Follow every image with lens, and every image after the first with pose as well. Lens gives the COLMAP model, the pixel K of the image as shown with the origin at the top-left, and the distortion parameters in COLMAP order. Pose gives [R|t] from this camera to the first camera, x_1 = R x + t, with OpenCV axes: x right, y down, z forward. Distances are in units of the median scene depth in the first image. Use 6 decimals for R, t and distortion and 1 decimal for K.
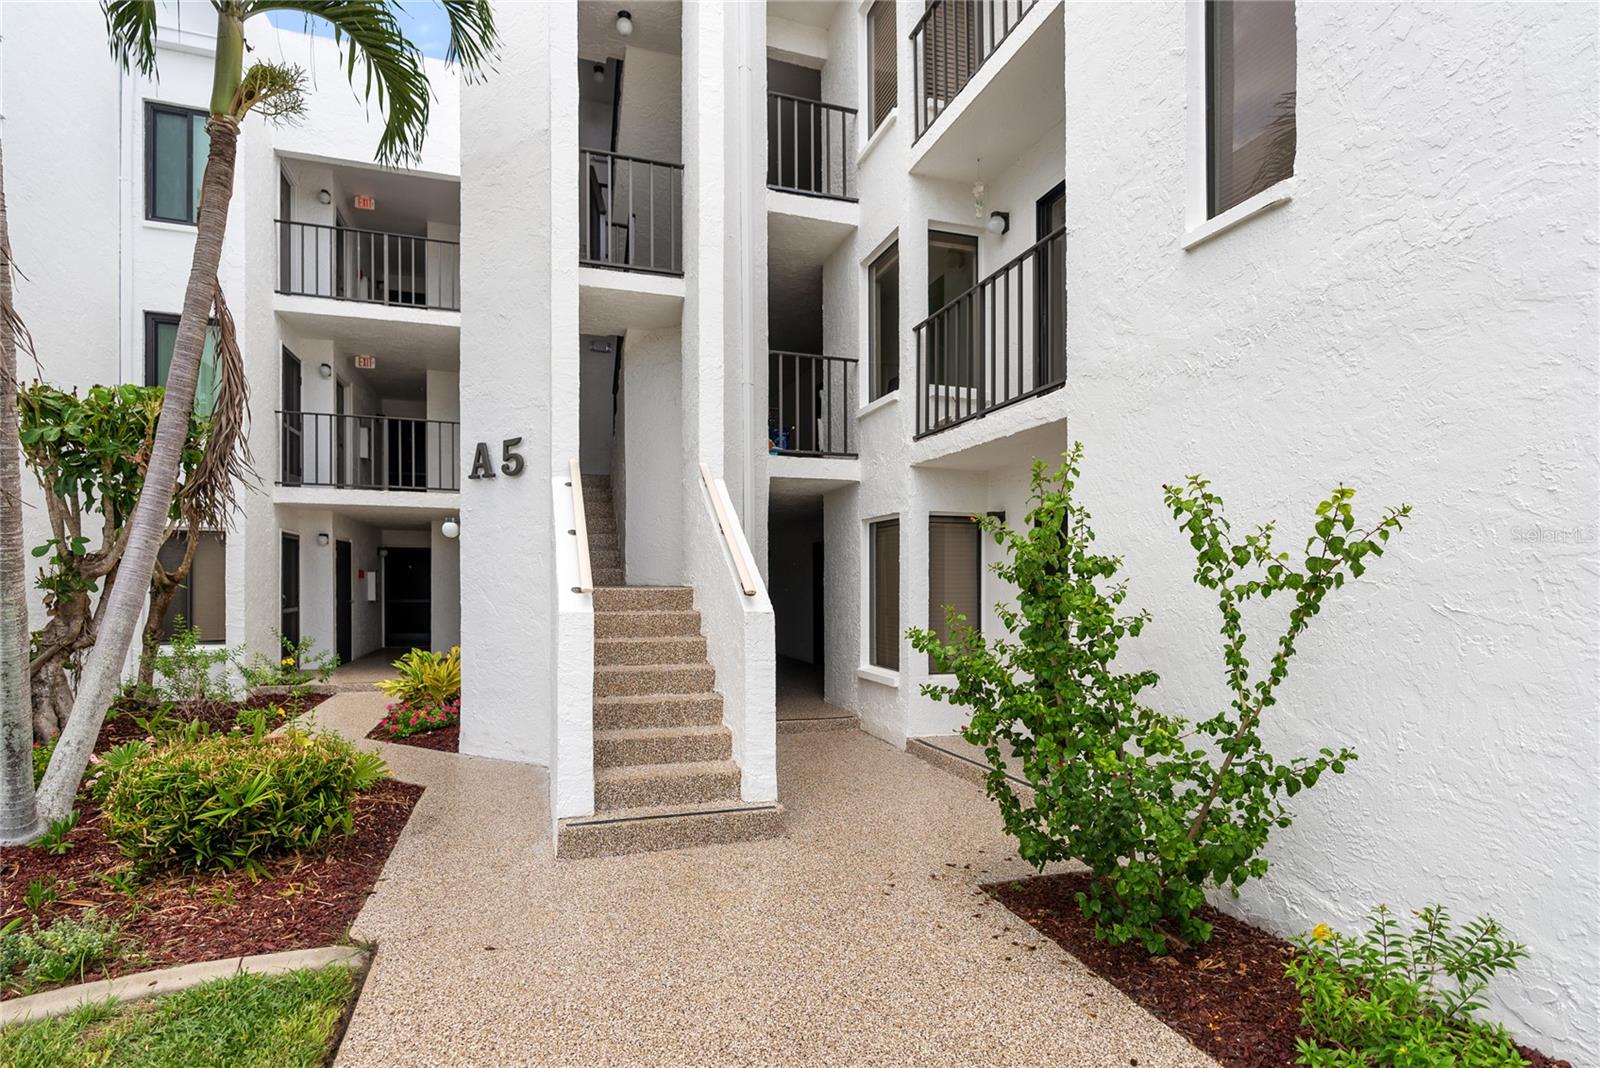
lens RADIAL K [[802.2, 0, 801.7], [0, 802.2, 566.7], [0, 0, 1]] dist [0.003445, 0.000607]
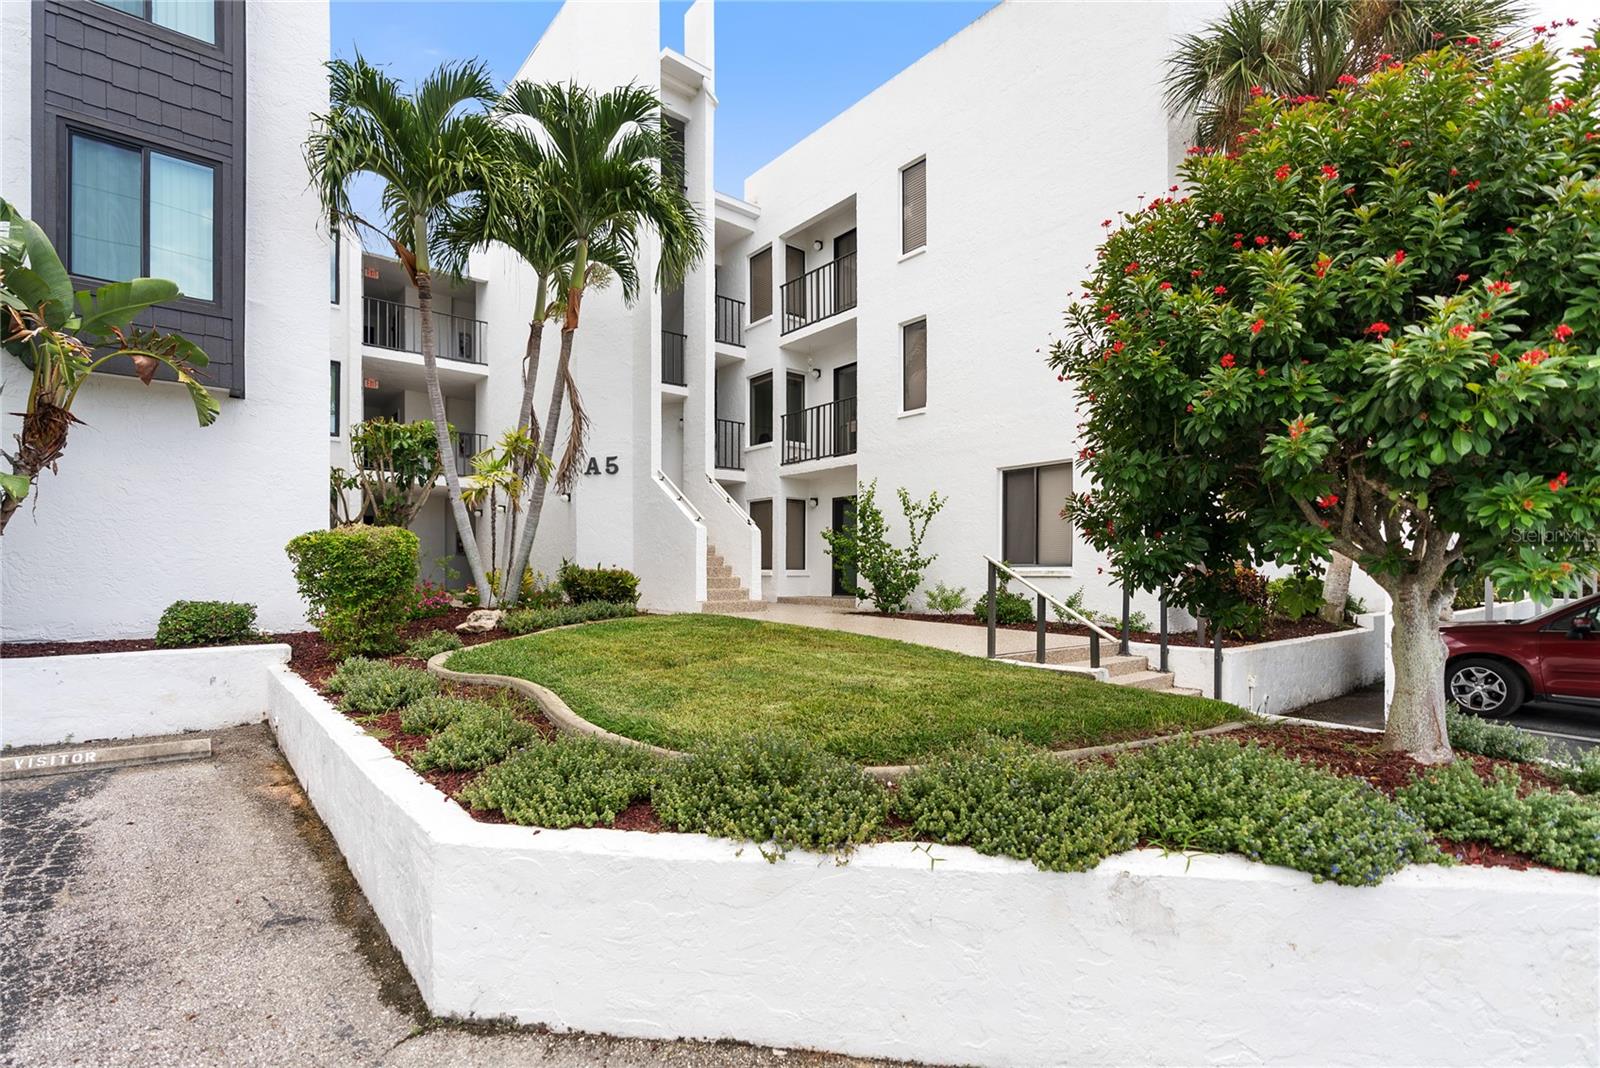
lens RADIAL K [[744.1, 0, 798.1], [0, 744.1, 561.2], [0, 0, 1]] dist [0.000806, 0.000143]
pose [[0.928461, -0.000368, 0.371430, -0.813913], [-0.001711, 0.999985, 0.005269, 0.139687], [-0.371426, -0.005527, 0.928446, -1.326530]]
